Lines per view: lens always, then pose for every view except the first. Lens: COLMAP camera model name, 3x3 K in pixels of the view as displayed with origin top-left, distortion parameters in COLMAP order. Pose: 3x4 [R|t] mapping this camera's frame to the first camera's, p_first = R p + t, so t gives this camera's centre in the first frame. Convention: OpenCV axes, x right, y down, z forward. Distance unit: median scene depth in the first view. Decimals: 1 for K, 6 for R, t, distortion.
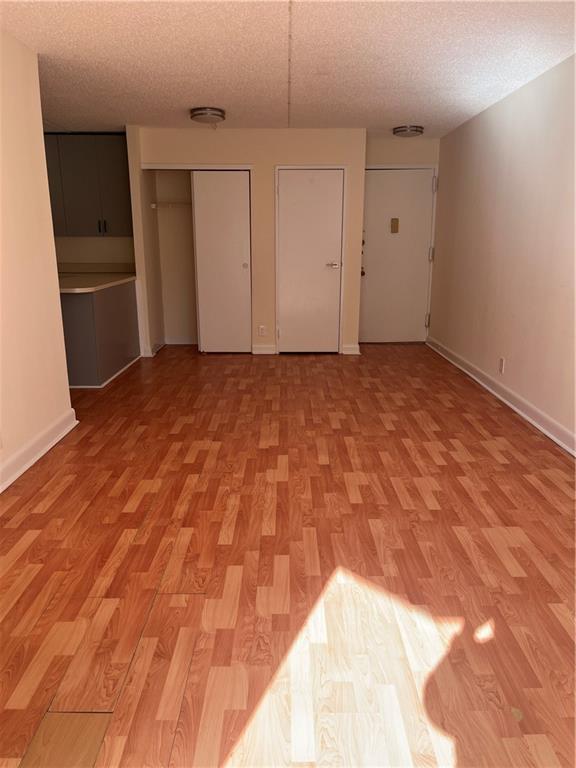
lens RADIAL K [[581.8, 0, 284.3], [0, 581.8, 386.8], [0, 0, 1]] dist [0.048753, -0.060581]
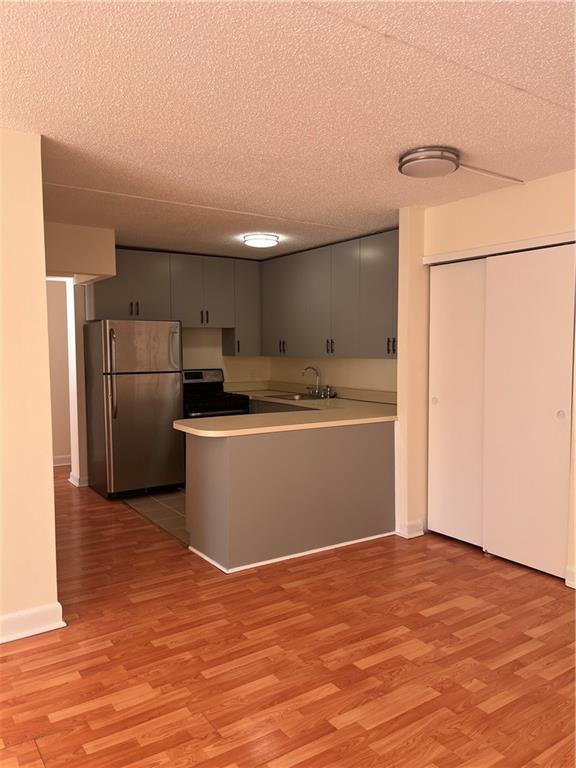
lens RADIAL K [[581.8, 0, 286.9], [0, 581.8, 387.7], [0, 0, 1]] dist [0.048753, -0.060581]
pose [[0.562786, 0.054147, -0.824828, 0.347455], [-0.204334, 0.975997, -0.075348, -0.212035], [0.800949, 0.210945, 0.560341, 0.751668]]
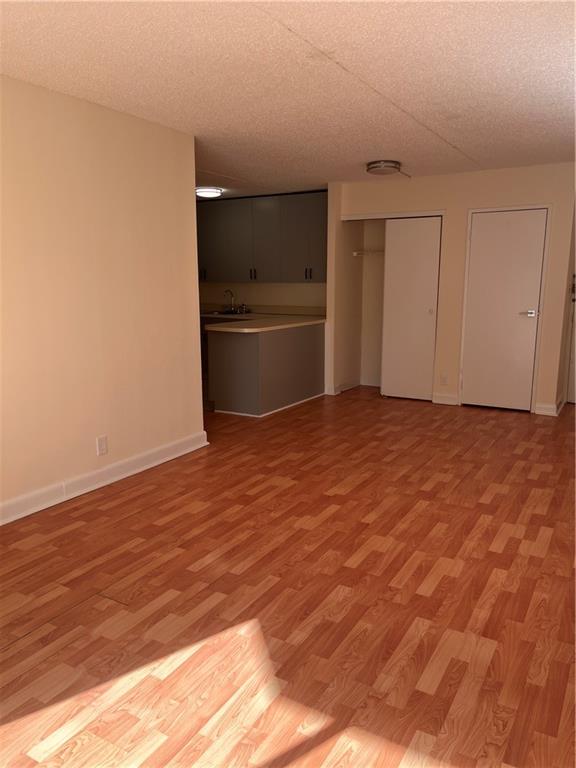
lens RADIAL K [[581.8, 0, 283.0], [0, 581.8, 383.9], [0, 0, 1]] dist [0.048753, -0.060581]
pose [[0.861934, 0.089103, -0.499130, 0.327960], [-0.124978, 0.991399, -0.038840, -0.029547], [0.491376, 0.095857, 0.865656, 0.071875]]
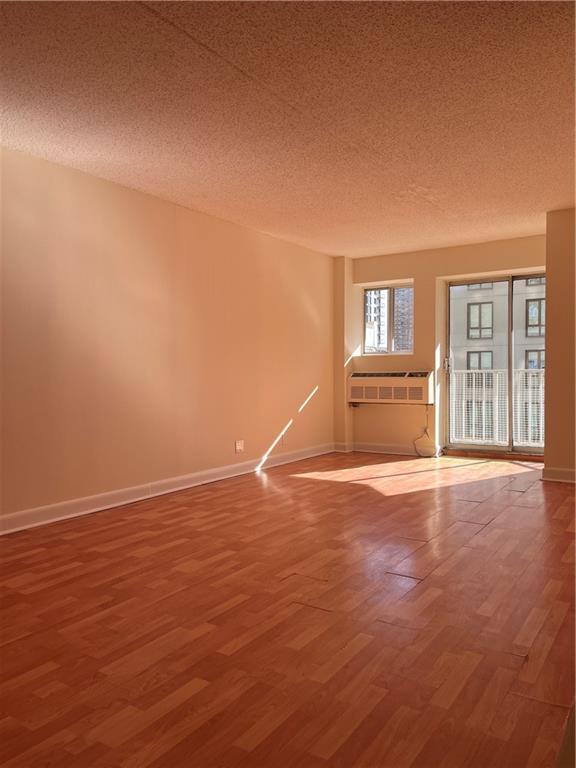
lens RADIAL K [[581.8, 0, 279.8], [0, 581.8, 382.8], [0, 0, 1]] dist [0.048753, -0.060581]
pose [[-0.832359, -0.006713, 0.554196, -0.384477], [0.144938, 0.962494, 0.229345, -0.307718], [-0.534950, 0.271221, -0.800167, 1.468935]]
